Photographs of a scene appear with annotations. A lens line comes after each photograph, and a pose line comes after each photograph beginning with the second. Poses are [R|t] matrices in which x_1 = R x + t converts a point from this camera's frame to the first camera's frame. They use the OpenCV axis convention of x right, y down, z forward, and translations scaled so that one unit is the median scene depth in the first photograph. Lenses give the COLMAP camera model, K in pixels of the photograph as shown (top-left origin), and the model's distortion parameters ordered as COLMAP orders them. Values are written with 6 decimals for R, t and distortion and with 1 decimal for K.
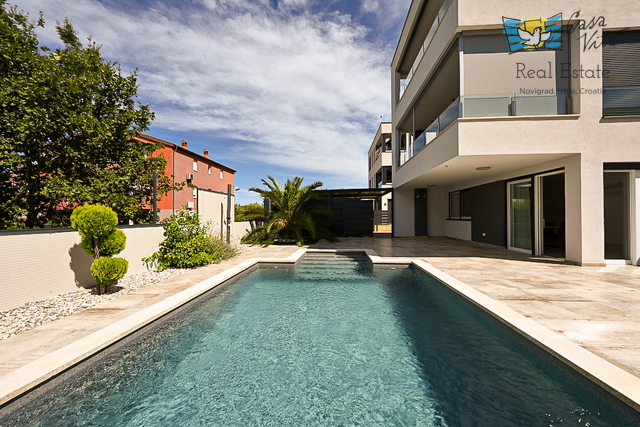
lens RADIAL K [[253.5, 0, 318.2], [0, 253.5, 214.2], [0, 0, 1]] dist [-0.000838, -0.000684]
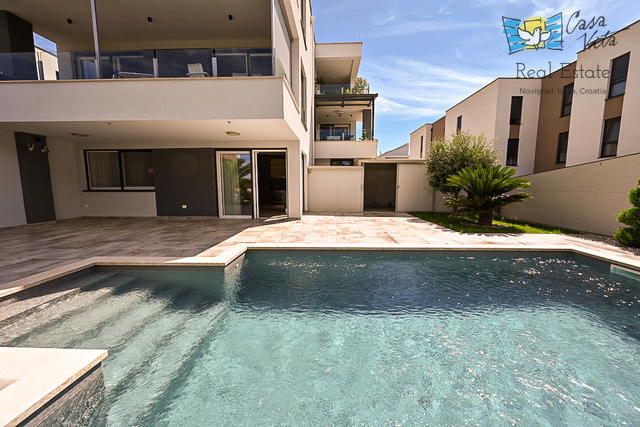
lens RADIAL K [[253.5, 0, 325.4], [0, 253.5, 212.2], [0, 0, 1]] dist [-0.000838, -0.000684]
pose [[-0.068258, -0.103905, 0.992242, -0.287779], [-0.003841, 0.994582, 0.103886, 0.007072], [-0.997660, 0.003280, -0.068287, 0.647527]]
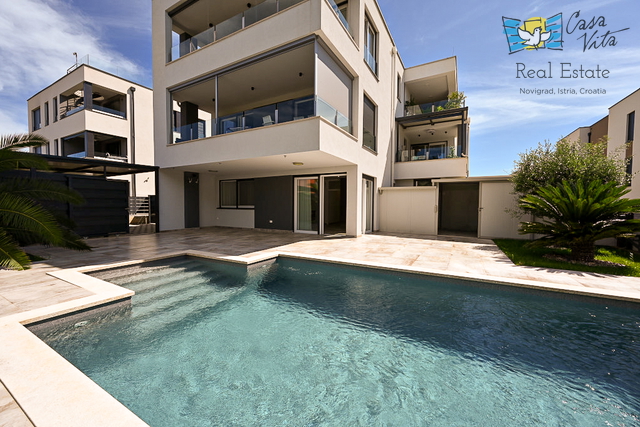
lens RADIAL K [[253.5, 0, 324.9], [0, 253.5, 212.5], [0, 0, 1]] dist [-0.000838, -0.000684]
pose [[0.395383, -0.020480, 0.918288, -0.321243], [-0.012755, 0.999533, 0.027784, 0.006784], [-0.918428, -0.022698, 0.394937, 0.382546]]
